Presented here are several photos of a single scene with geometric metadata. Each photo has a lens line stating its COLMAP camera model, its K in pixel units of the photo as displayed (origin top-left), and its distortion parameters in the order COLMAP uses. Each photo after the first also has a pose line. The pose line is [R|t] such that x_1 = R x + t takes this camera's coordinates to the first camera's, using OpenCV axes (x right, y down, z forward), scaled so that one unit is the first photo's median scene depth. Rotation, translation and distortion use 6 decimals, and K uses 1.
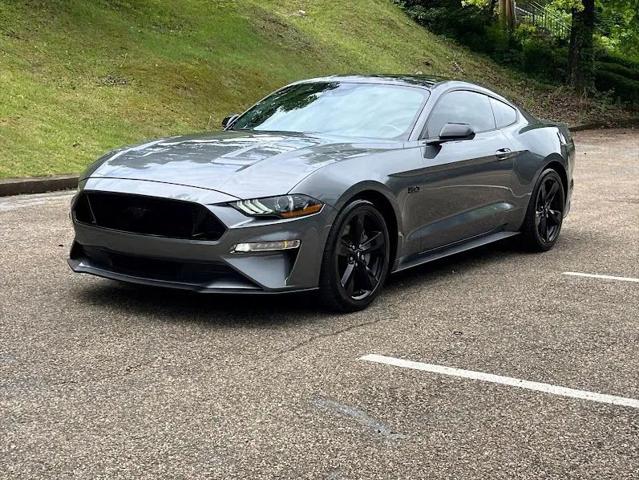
lens RADIAL K [[829.8, 0, 319.5], [0, 829.8, 240.0], [0, 0, 1]] dist [0.011973, 0.015170]
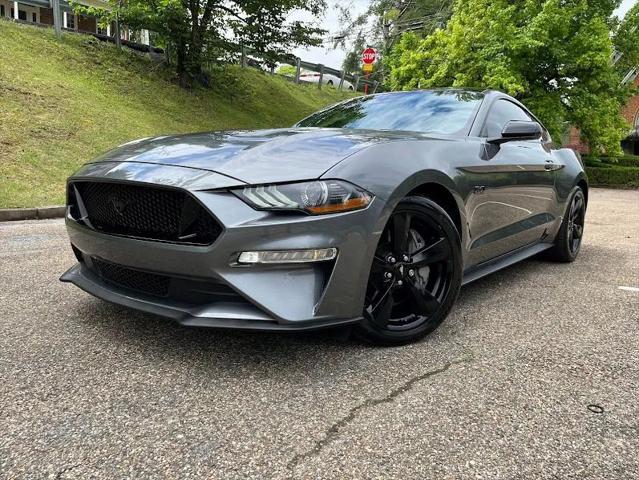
lens RADIAL K [[450.8, 0, 323.5], [0, 450.8, 239.7], [0, 0, 1]] dist [-0.041683, 0.106487]
pose [[0.996585, 0.014830, -0.081236, -0.005255], [-0.016568, 0.999647, -0.020759, 0.001262], [0.080900, 0.022034, 0.996479, 0.639872]]
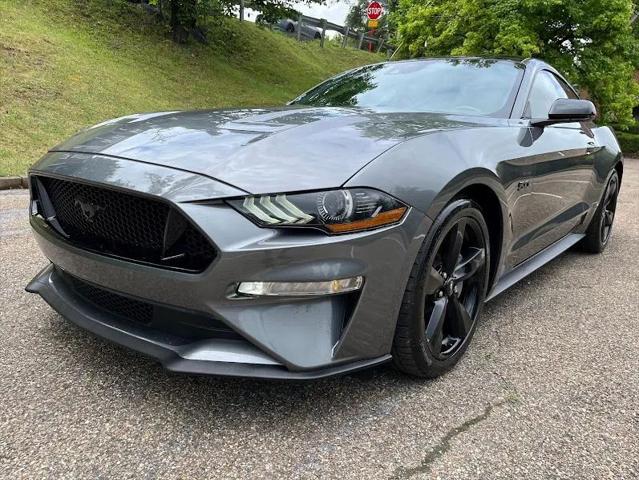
lens RADIAL K [[449.2, 0, 319.5], [0, 449.2, 240.0], [0, 0, 1]] dist [0.006158, -0.001141]
pose [[0.995841, 0.039412, -0.082142, -0.028401], [-0.034119, 0.997310, 0.064874, -0.039824], [0.084478, -0.061801, 0.994507, 0.717472]]
